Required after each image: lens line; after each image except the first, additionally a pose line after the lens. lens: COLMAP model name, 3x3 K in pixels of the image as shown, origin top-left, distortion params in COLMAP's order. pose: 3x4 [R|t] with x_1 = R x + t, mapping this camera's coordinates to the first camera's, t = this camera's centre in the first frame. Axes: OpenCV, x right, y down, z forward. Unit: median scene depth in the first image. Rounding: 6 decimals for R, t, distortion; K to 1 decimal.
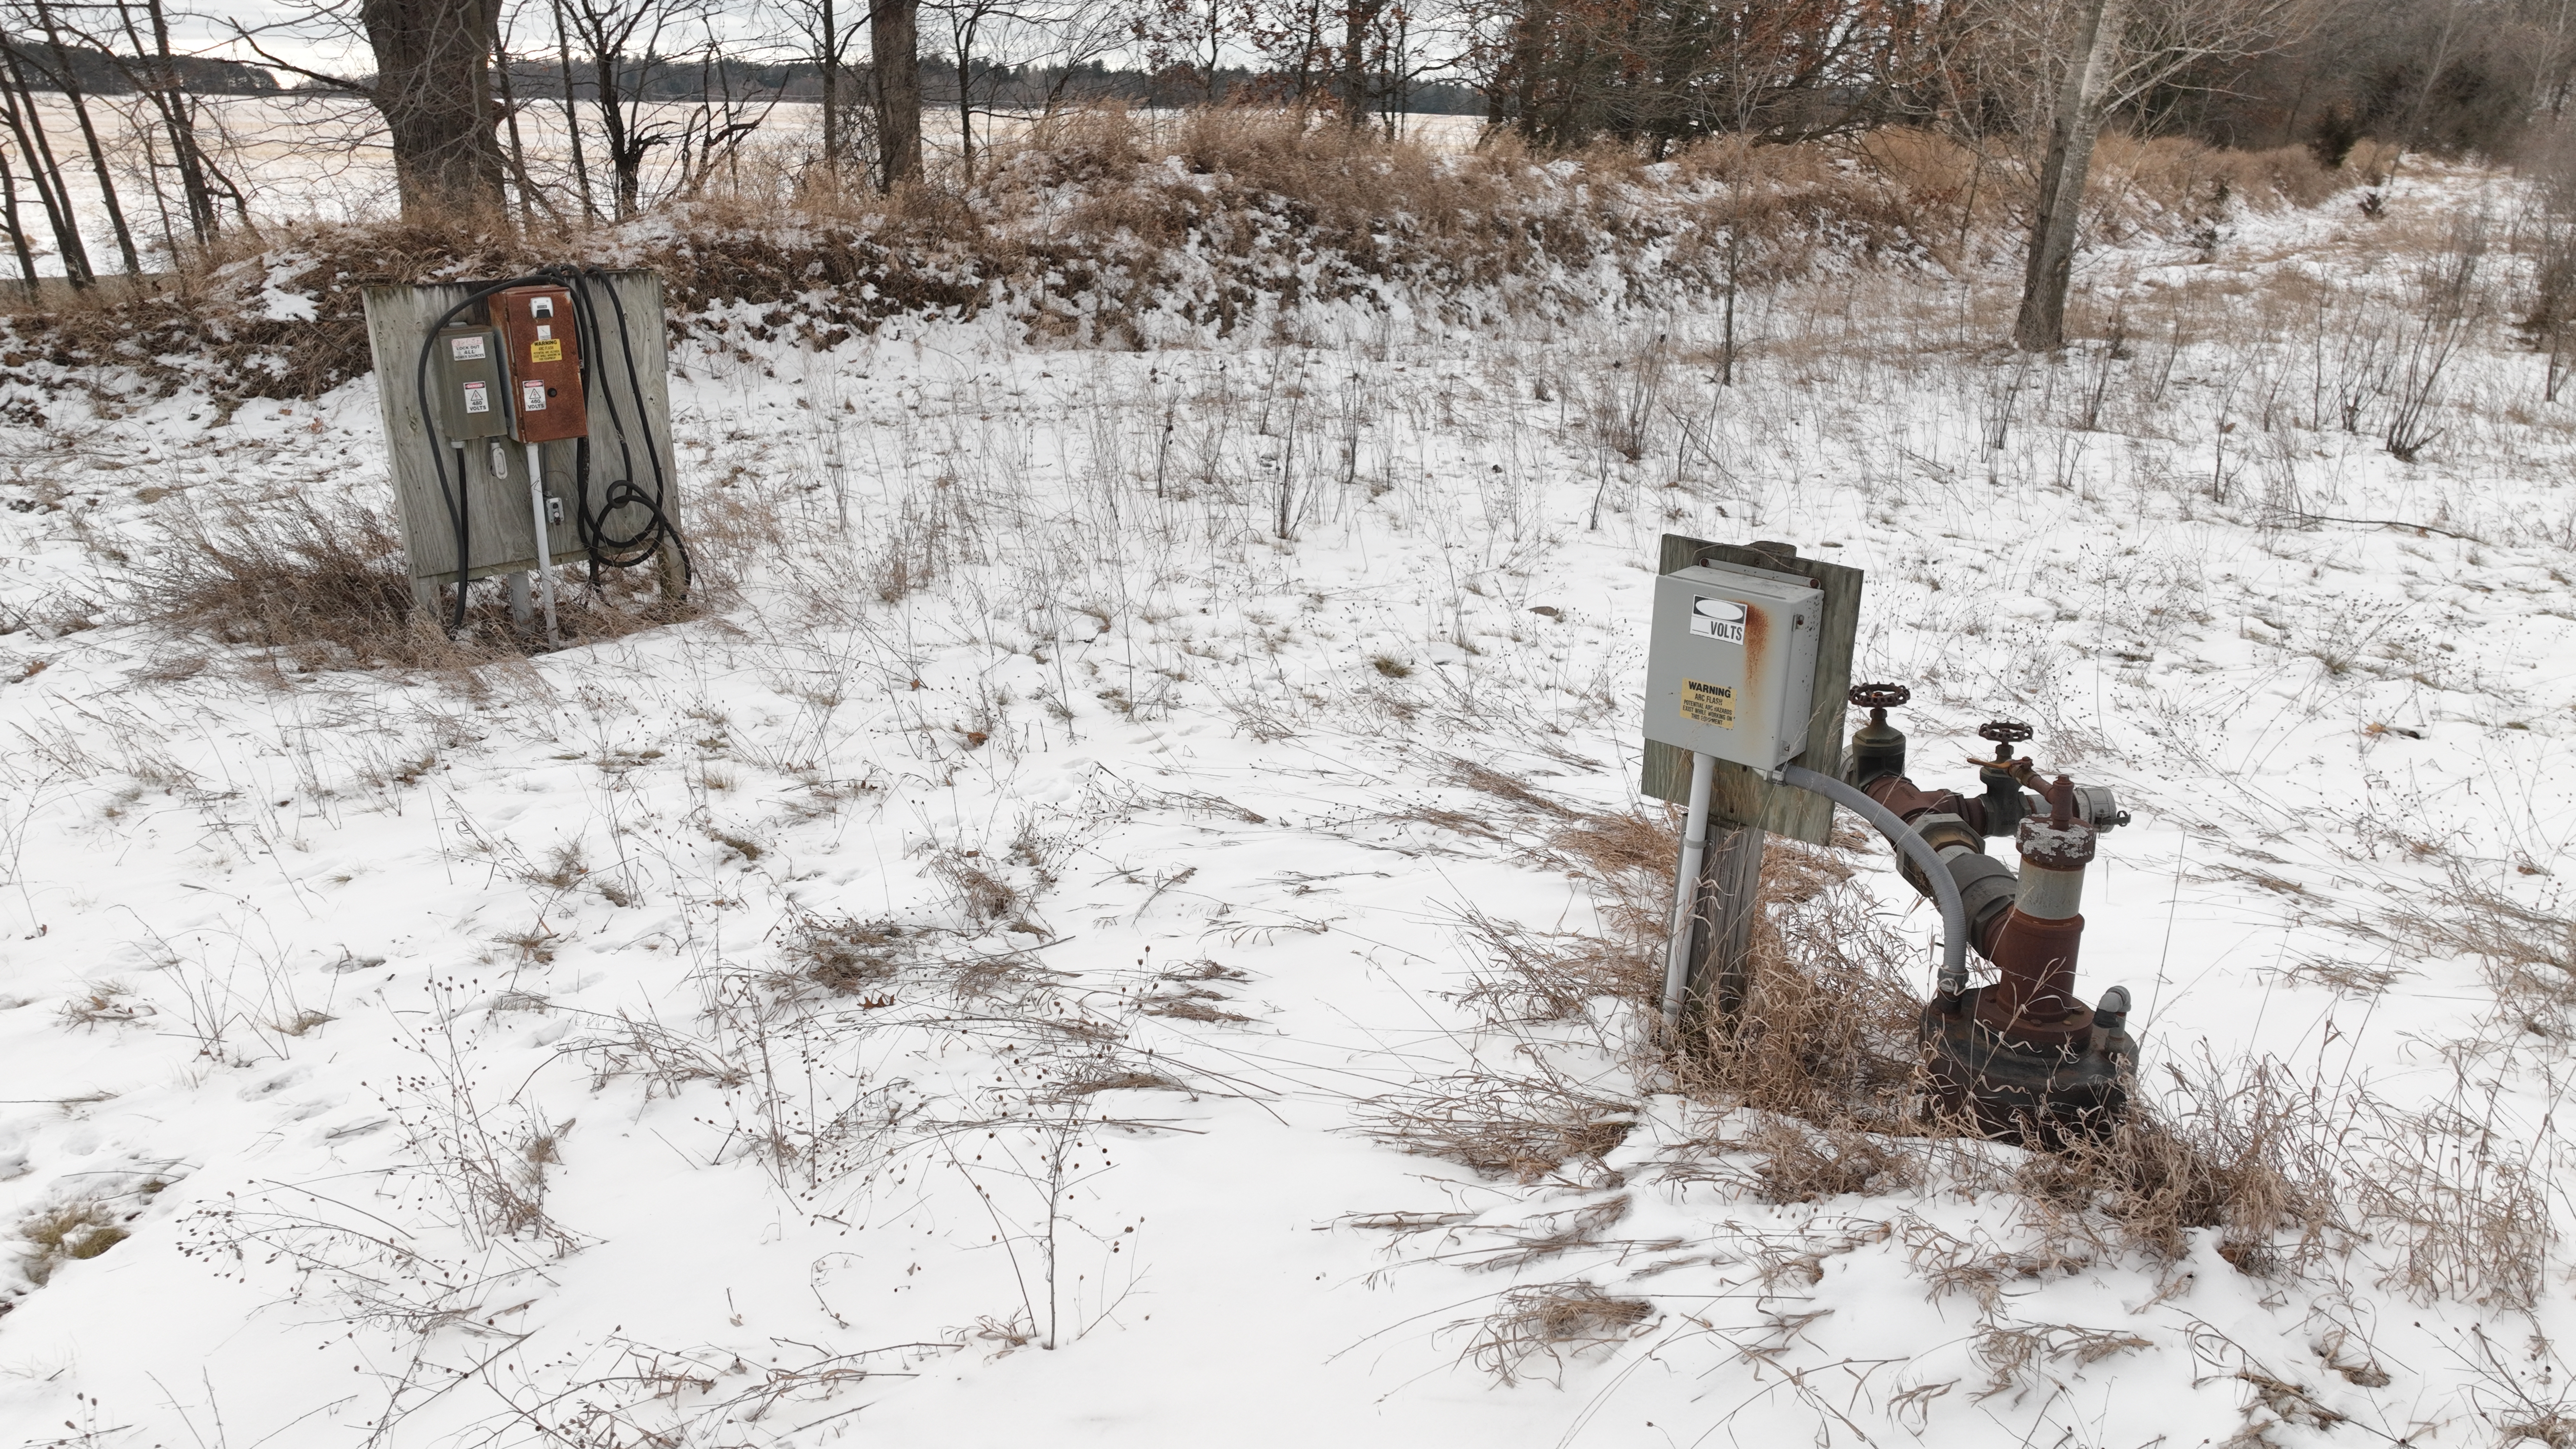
lens RADIAL K [[1816.0, 0, 1290.8], [0, 1816.0, 730.3], [0, 0, 1]] dist [0.002064, 0.012843]
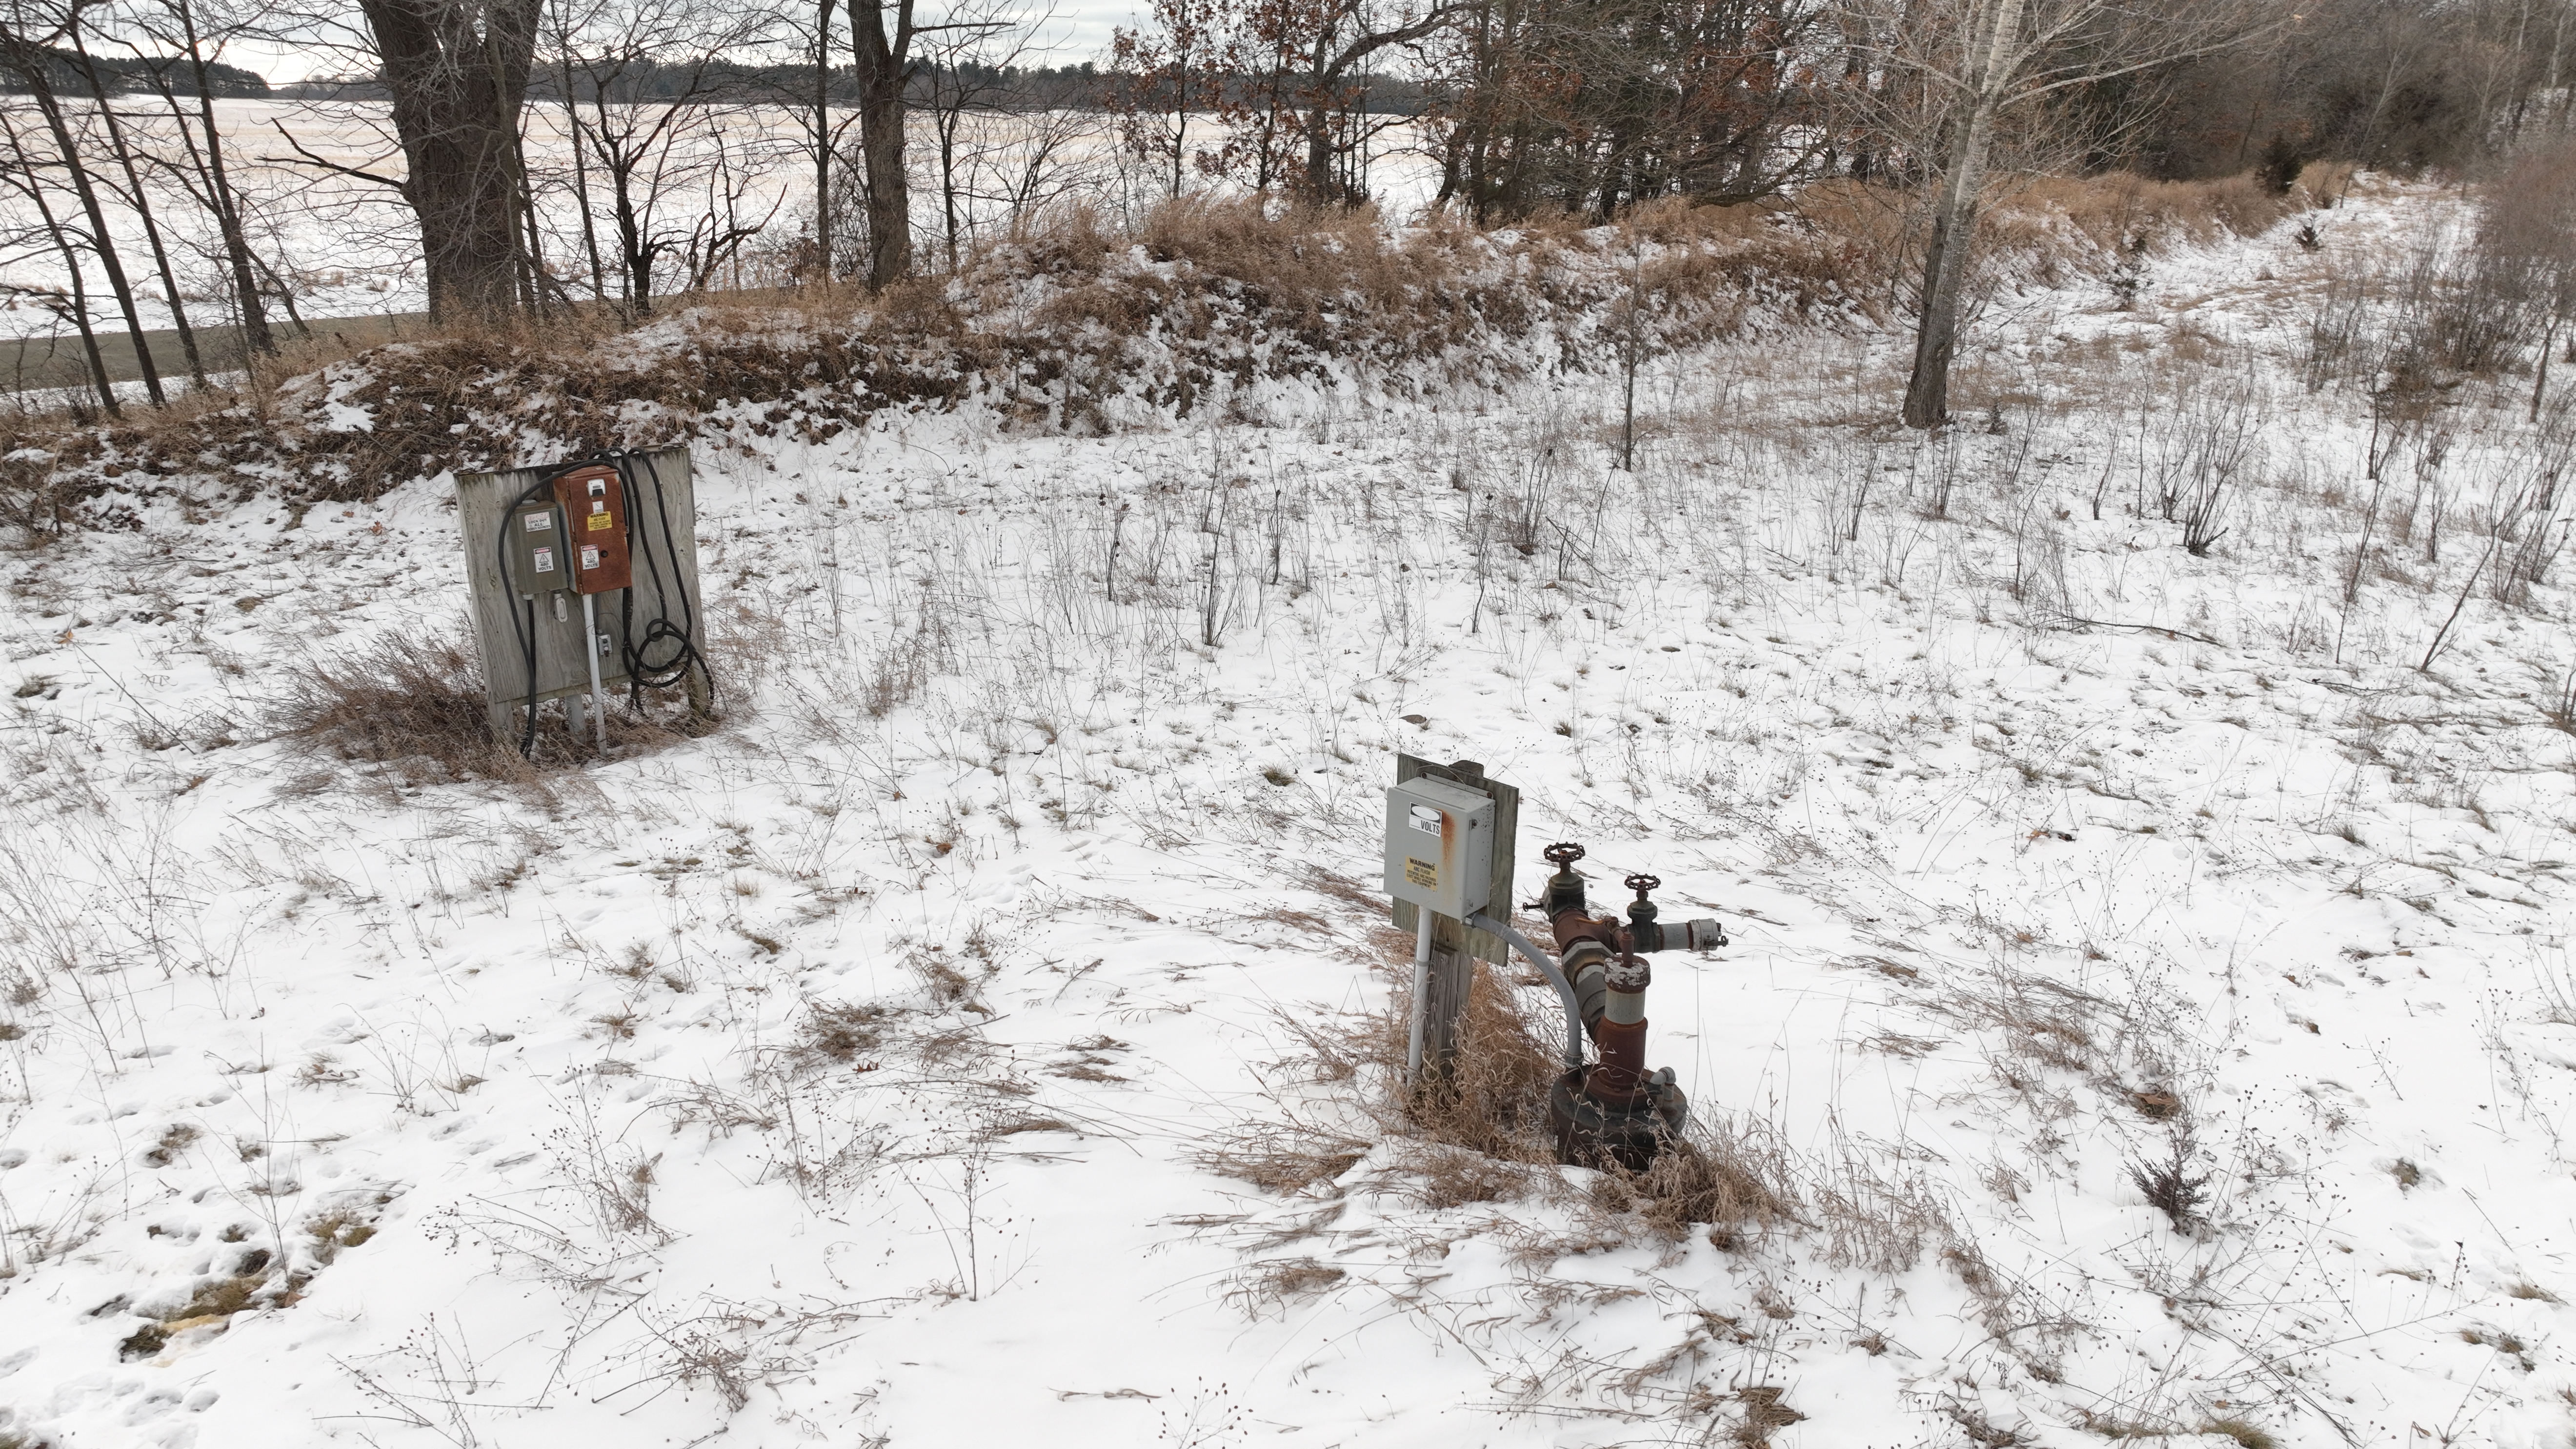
lens RADIAL K [[1816.0, 0, 1288.4], [0, 1816.0, 728.2], [0, 0, 1]] dist [0.002064, 0.012843]
pose [[0.999992, -0.002207, 0.003349, 0.056746], [0.002207, 0.999998, -0.000209, -0.066132], [-0.003349, 0.000216, 0.999994, -0.243951]]
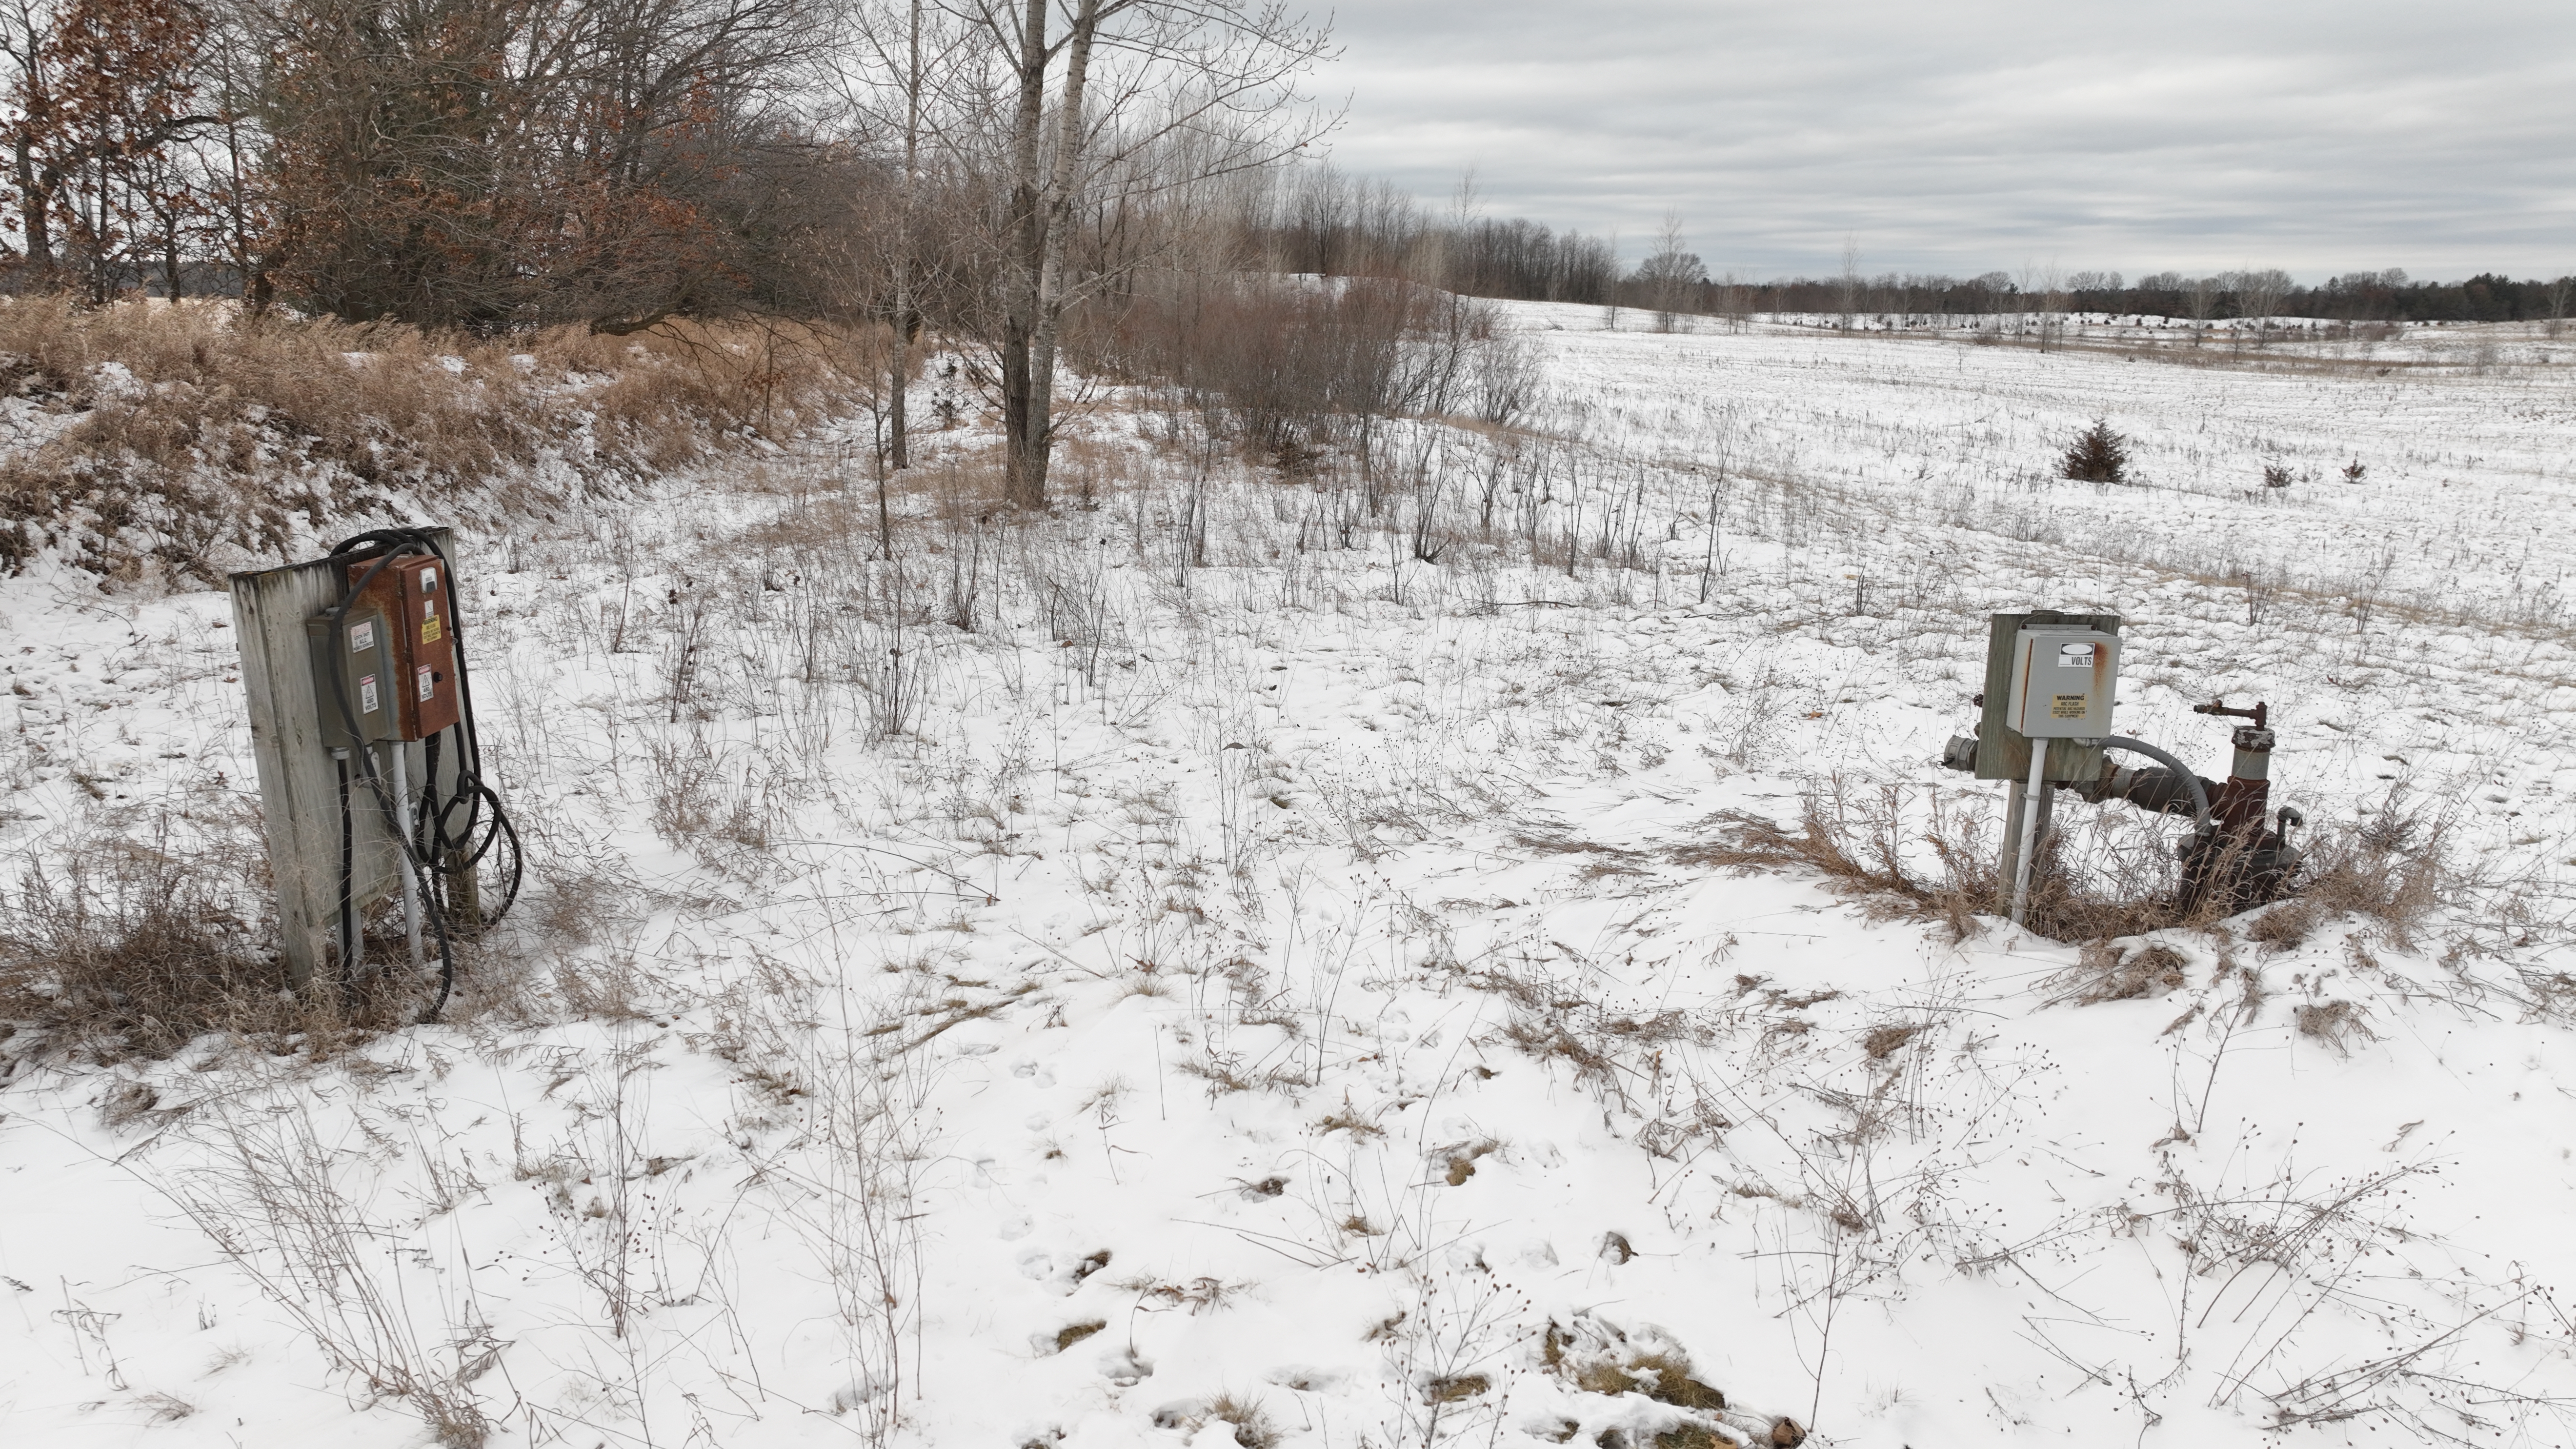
lens RADIAL K [[1816.0, 0, 1286.7], [0, 1816.0, 727.7], [0, 0, 1]] dist [0.002064, 0.012843]
pose [[0.721425, -0.158954, 0.674003, -0.703598], [0.219661, 0.975563, -0.005043, -0.071892], [-0.656731, 0.151690, 0.738711, 0.116324]]
